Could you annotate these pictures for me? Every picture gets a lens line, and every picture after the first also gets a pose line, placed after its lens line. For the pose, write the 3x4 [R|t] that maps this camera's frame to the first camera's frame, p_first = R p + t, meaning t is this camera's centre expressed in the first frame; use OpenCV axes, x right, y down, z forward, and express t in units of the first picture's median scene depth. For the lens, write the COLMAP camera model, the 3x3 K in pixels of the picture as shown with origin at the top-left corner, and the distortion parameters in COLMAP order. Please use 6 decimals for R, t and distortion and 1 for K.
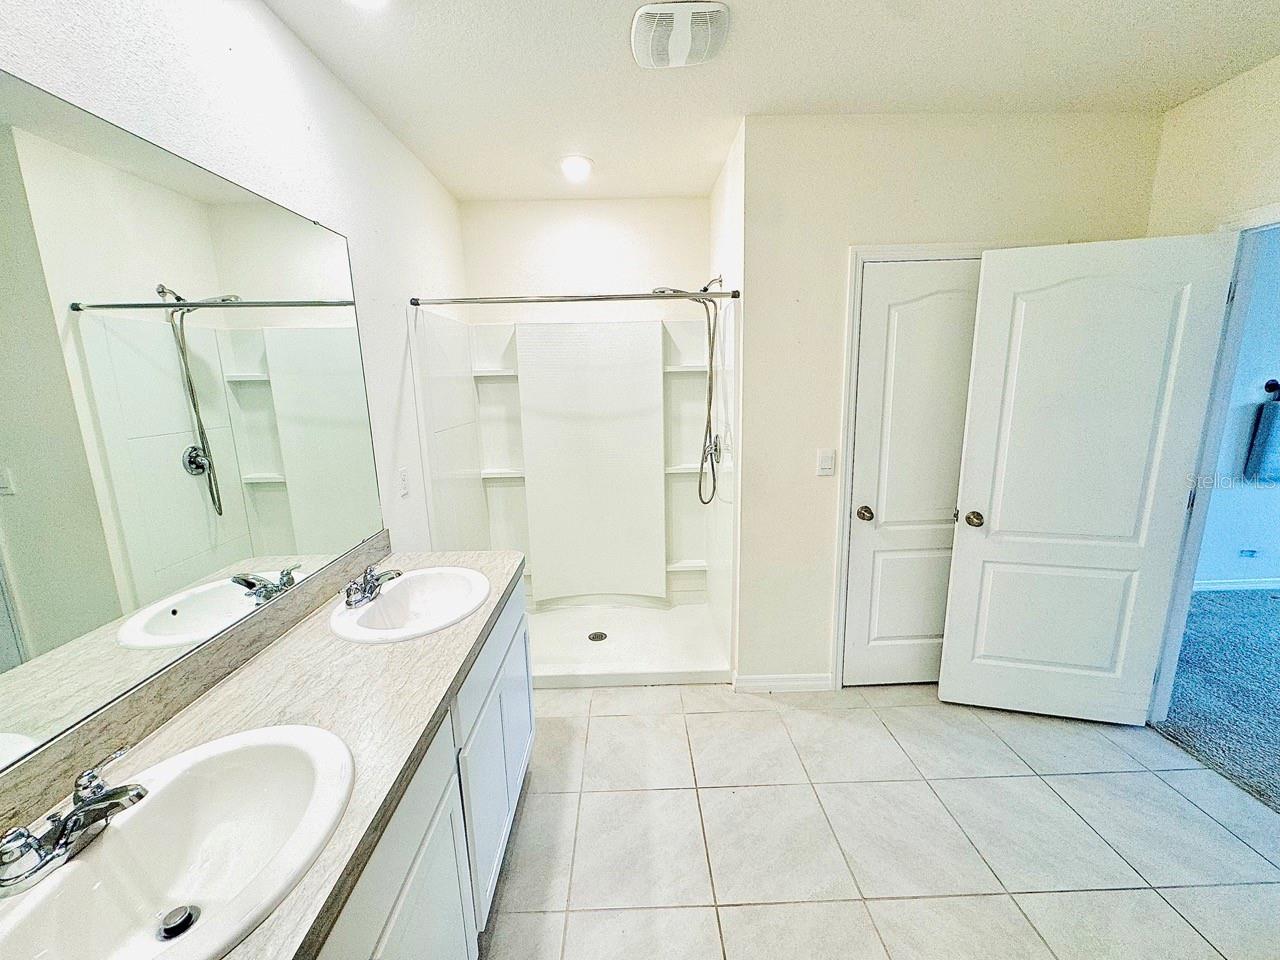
lens RADIAL K [[511.2, 0, 640.0], [0, 511.2, 480.0], [0, 0, 1]] dist [-0.001843, -0.000295]
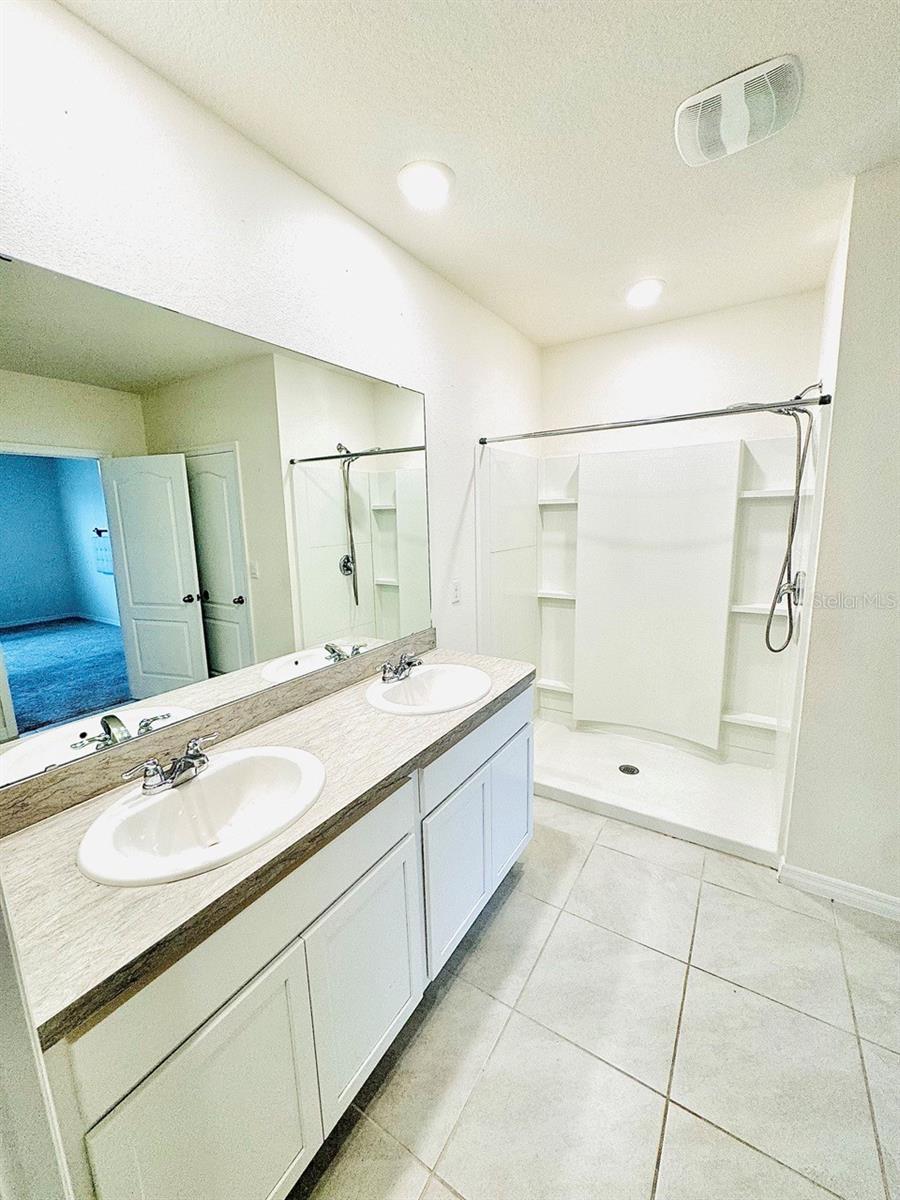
lens RADIAL K [[479.3, 0, 450.0], [0, 479.3, 600.0], [0, 0, 1]] dist [-0.001843, -0.000295]
pose [[0.831704, 0.099848, -0.546167, 0.118846], [-0.105437, 0.994200, 0.021196, 0.000619], [0.545116, 0.039958, 0.837408, 0.040686]]
